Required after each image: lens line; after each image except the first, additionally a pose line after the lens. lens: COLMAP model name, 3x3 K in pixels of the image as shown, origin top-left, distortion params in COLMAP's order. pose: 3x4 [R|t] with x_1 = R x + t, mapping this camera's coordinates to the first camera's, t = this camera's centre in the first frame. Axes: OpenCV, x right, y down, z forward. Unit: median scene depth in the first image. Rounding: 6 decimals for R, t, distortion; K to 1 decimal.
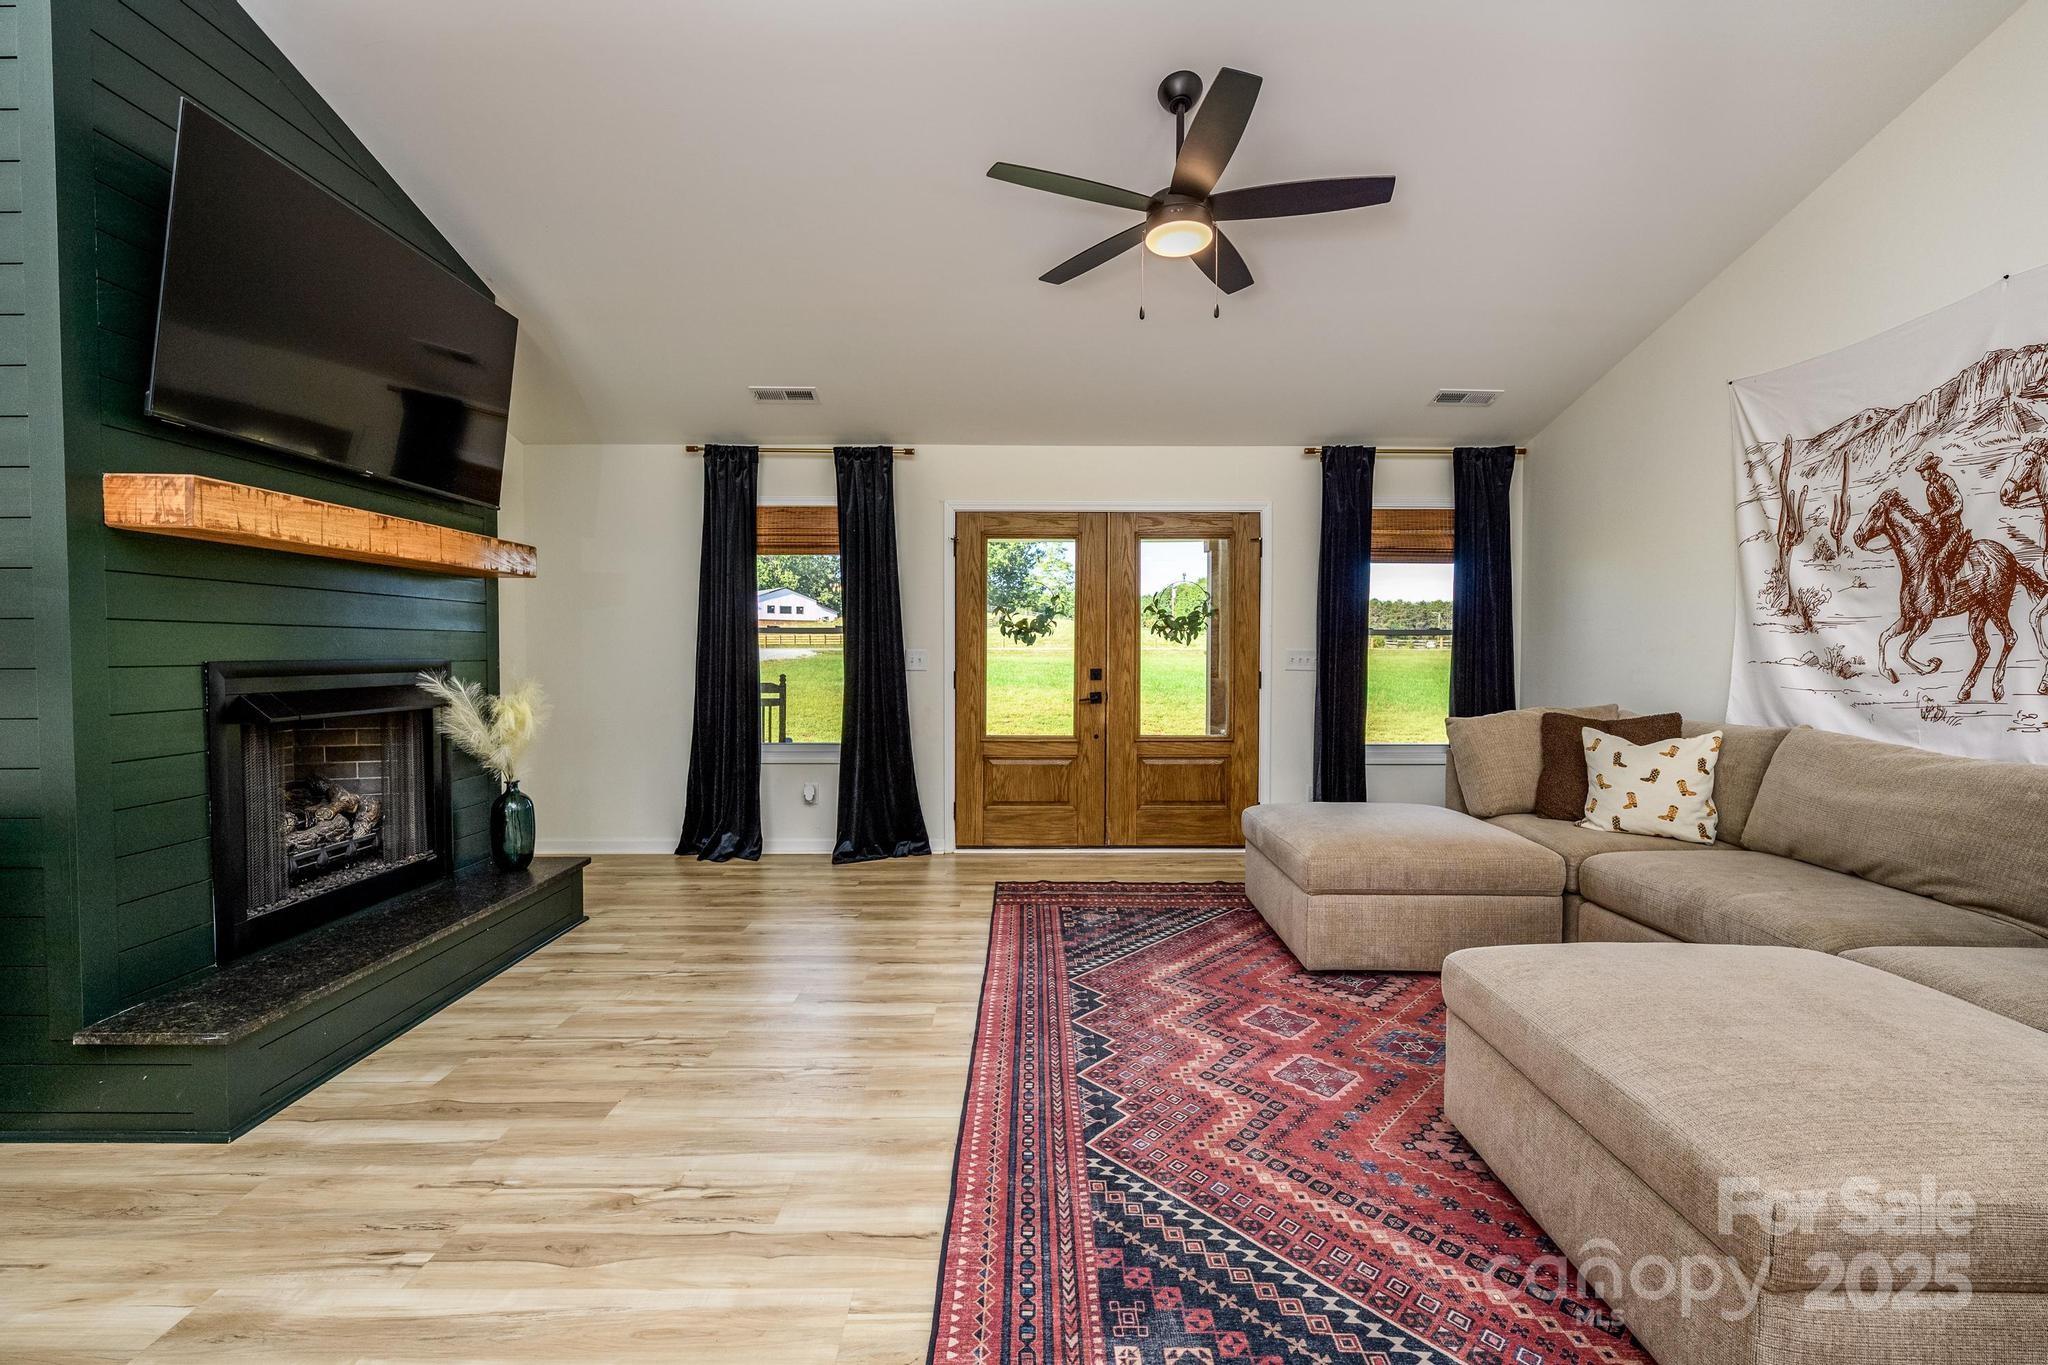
lens RADIAL K [[833.1, 0, 1027.7], [0, 833.1, 671.2], [0, 0, 1]] dist [-0.002158, -0.000093]
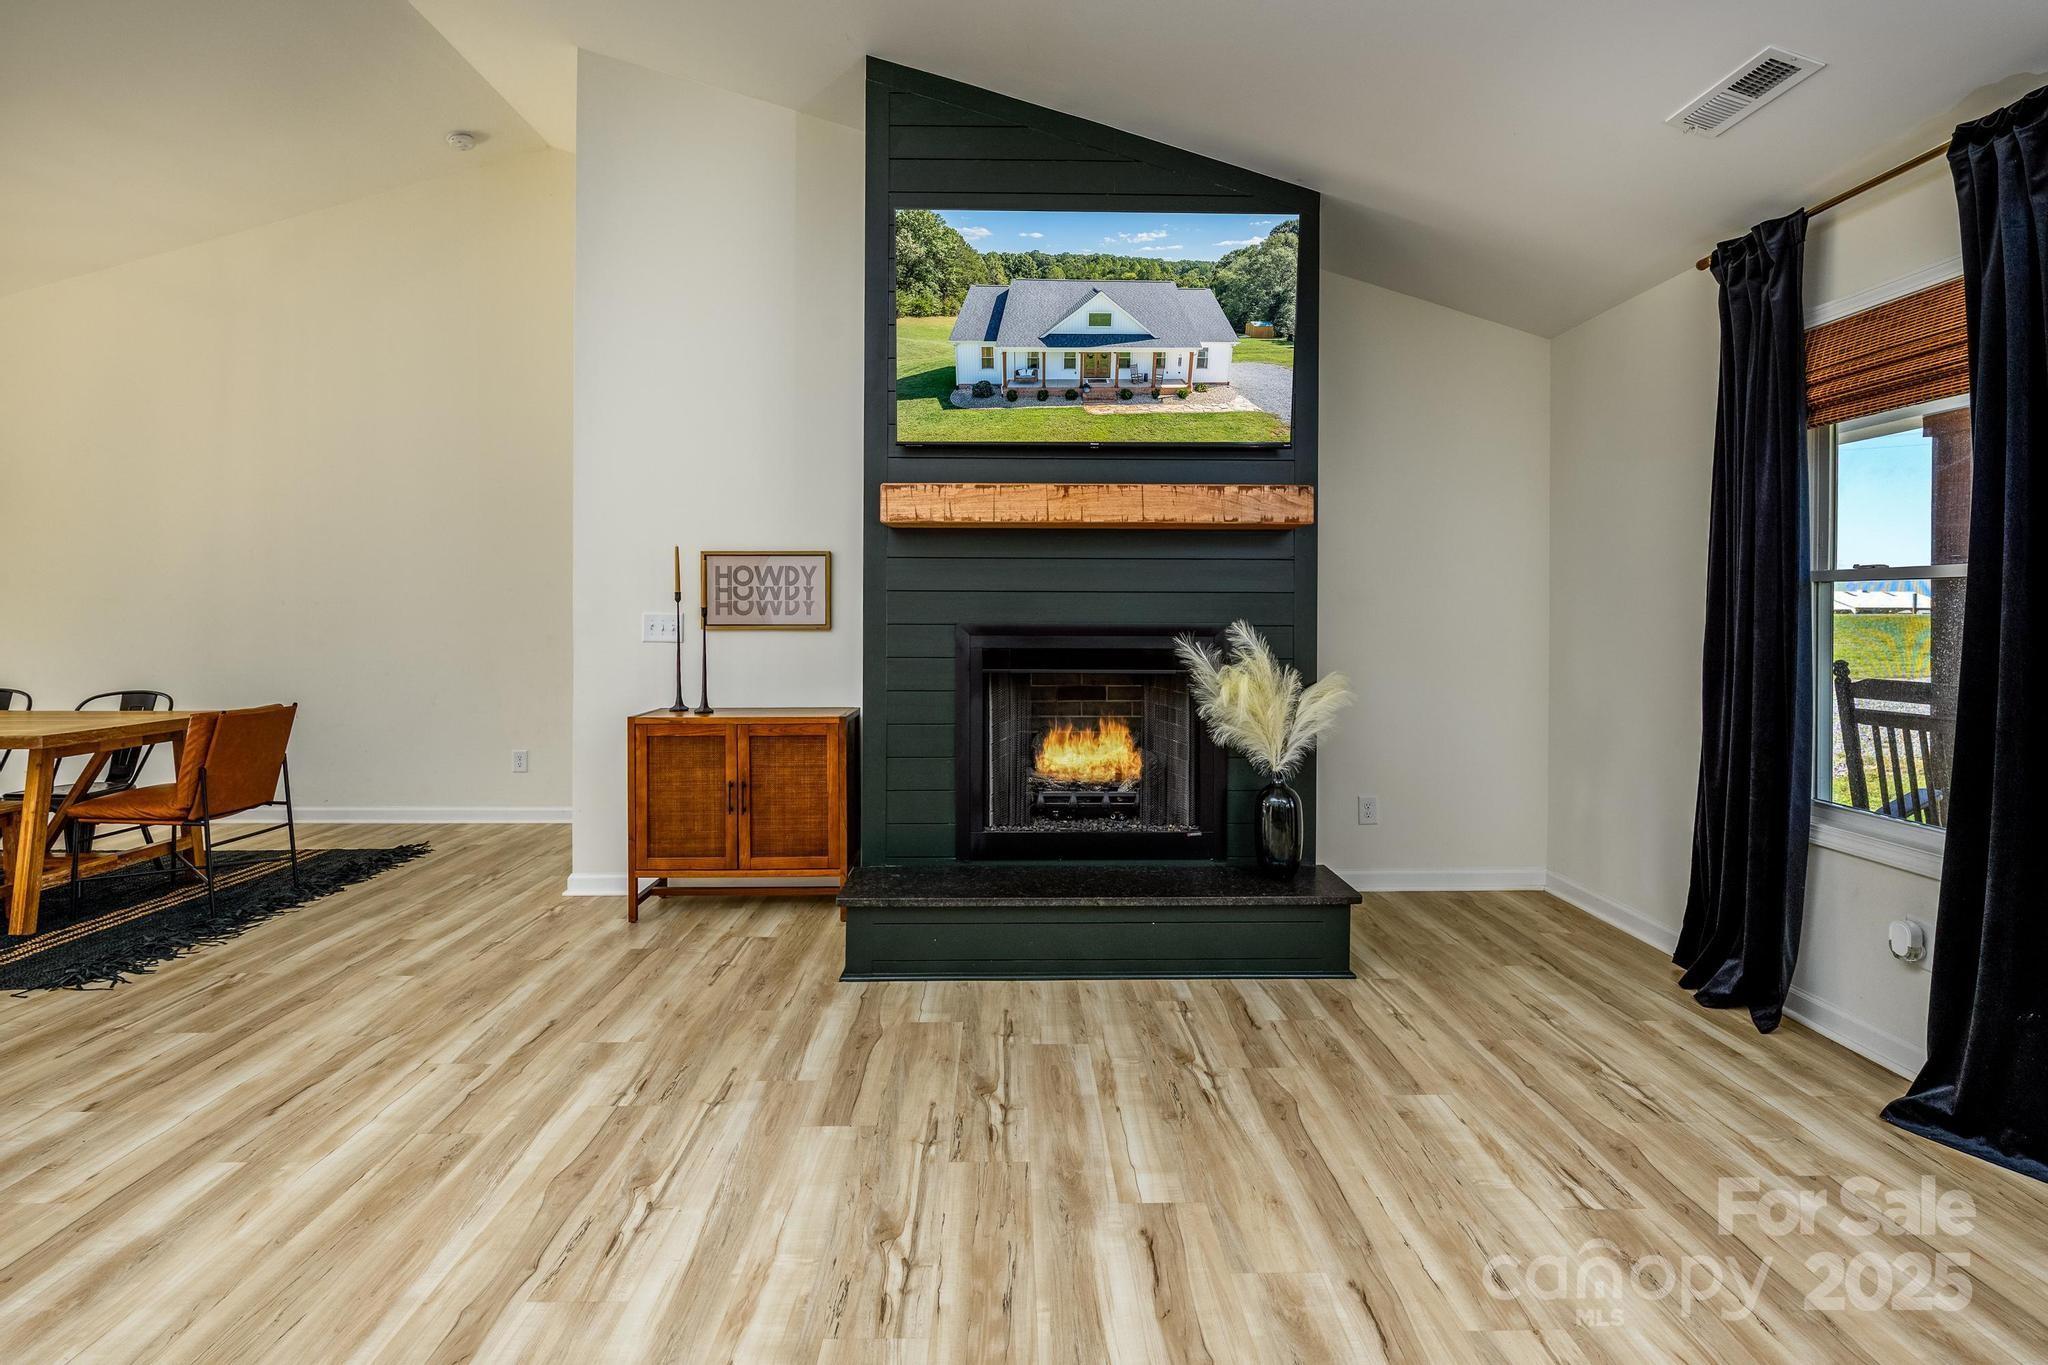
lens RADIAL K [[935.7, 0, 1026.0], [0, 935.7, 612.6], [0, 0, 1]] dist [-0.002249, -0.000051]
pose [[0.014612, 0.001344, -0.999892, 0.335957], [-0.028716, 0.999587, 0.000924, -0.021337], [0.999481, 0.028700, 0.014644, 0.777116]]
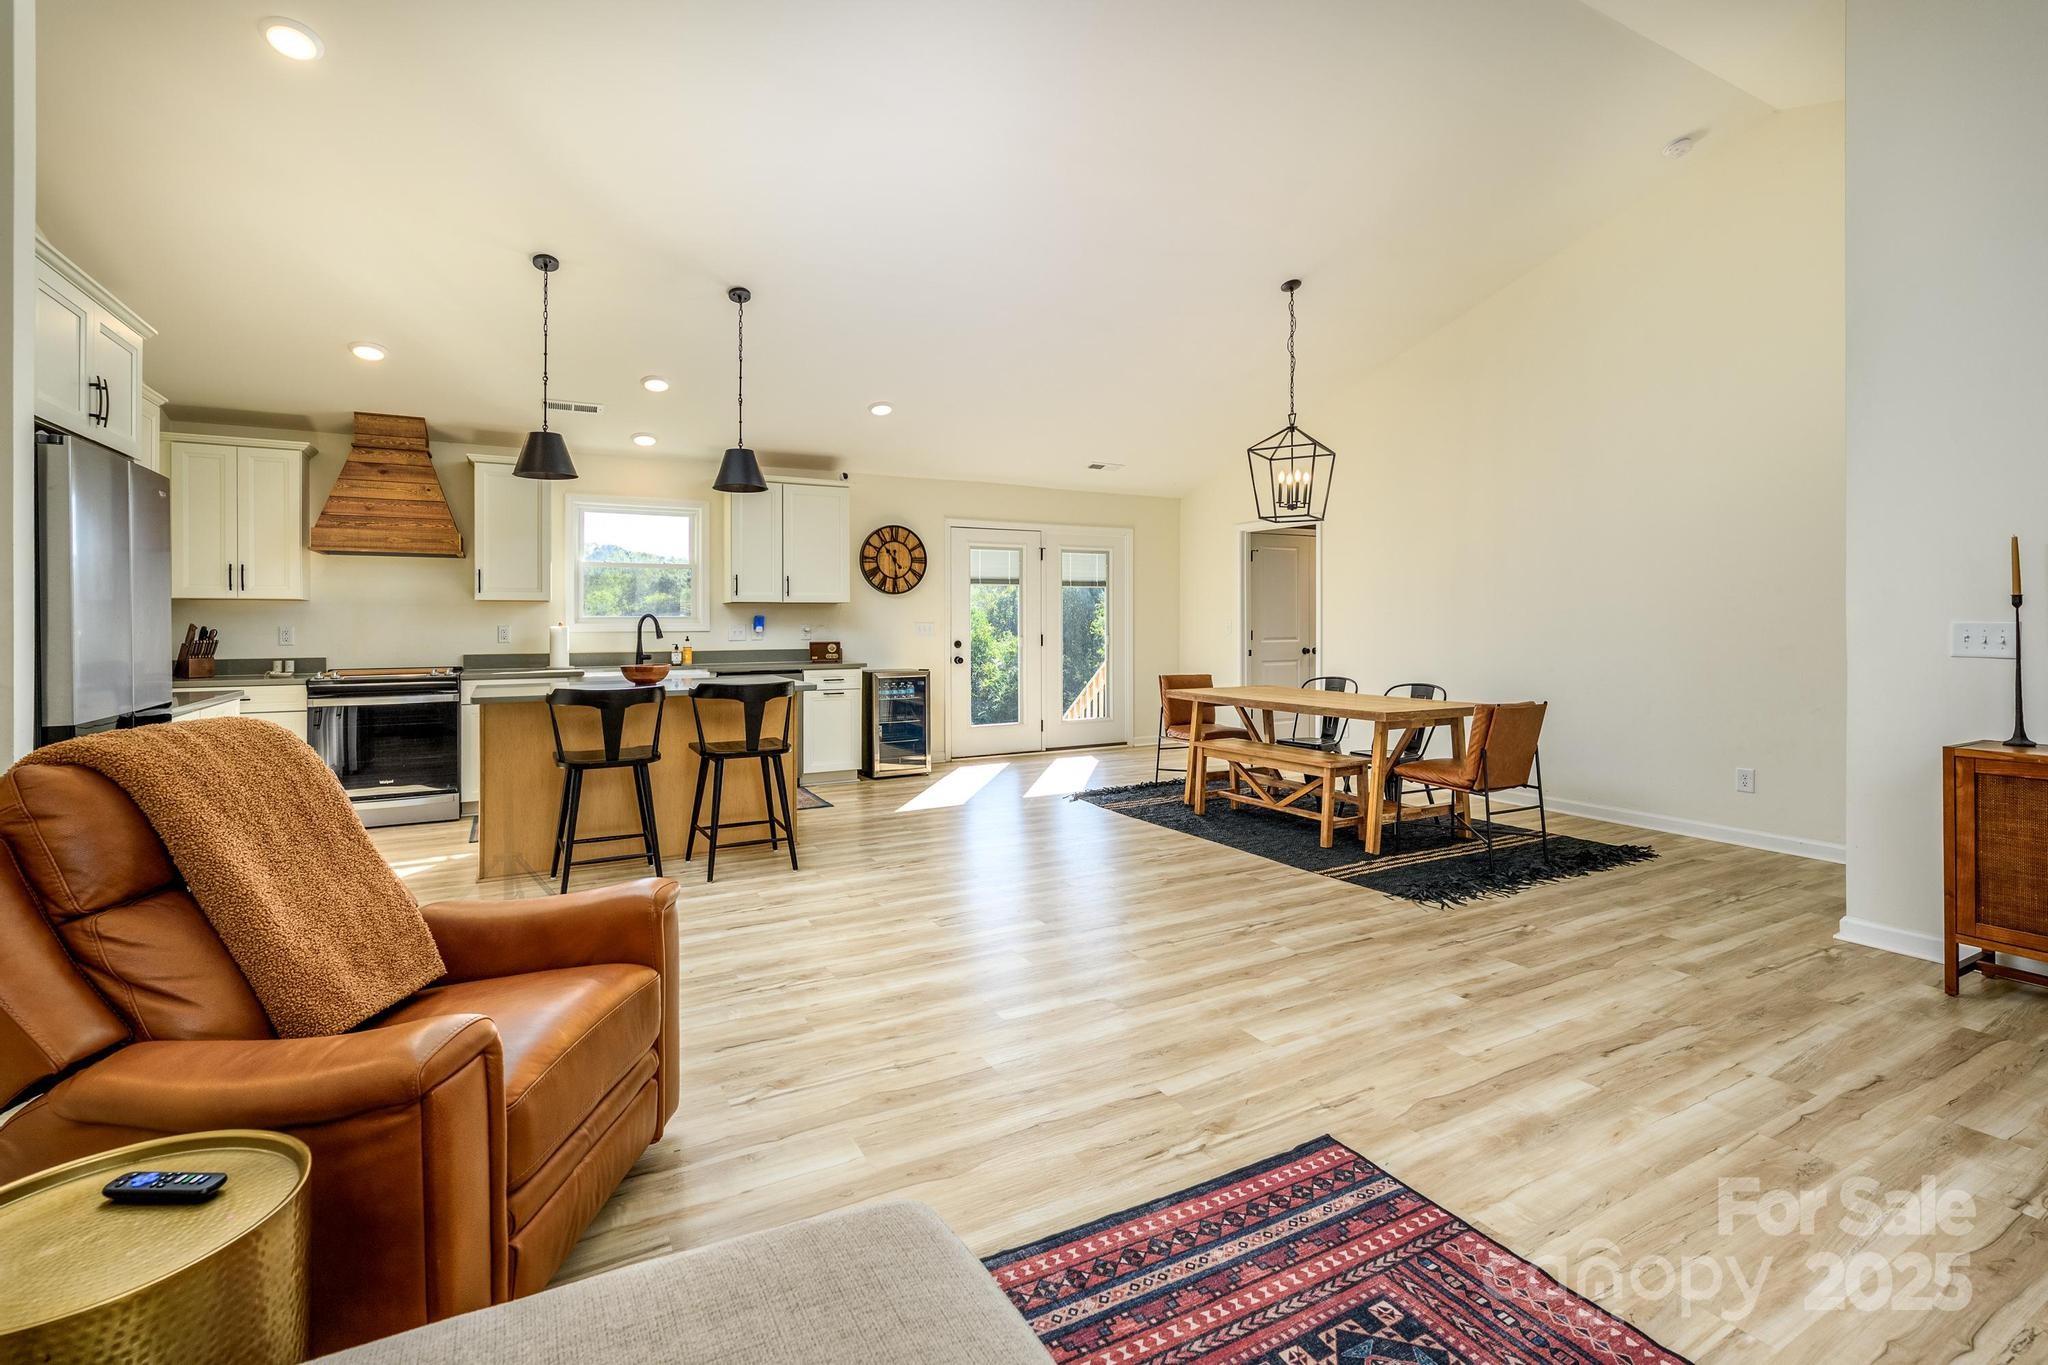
lens RADIAL K [[935.7, 0, 1026.0], [0, 935.7, 612.6], [0, 0, 1]] dist [-0.002249, -0.000051]
pose [[-0.877060, -0.000257, -0.480381, 0.456707], [-0.007255, 0.999893, 0.012711, -0.020574], [0.480326, 0.014634, -0.876968, 0.699659]]
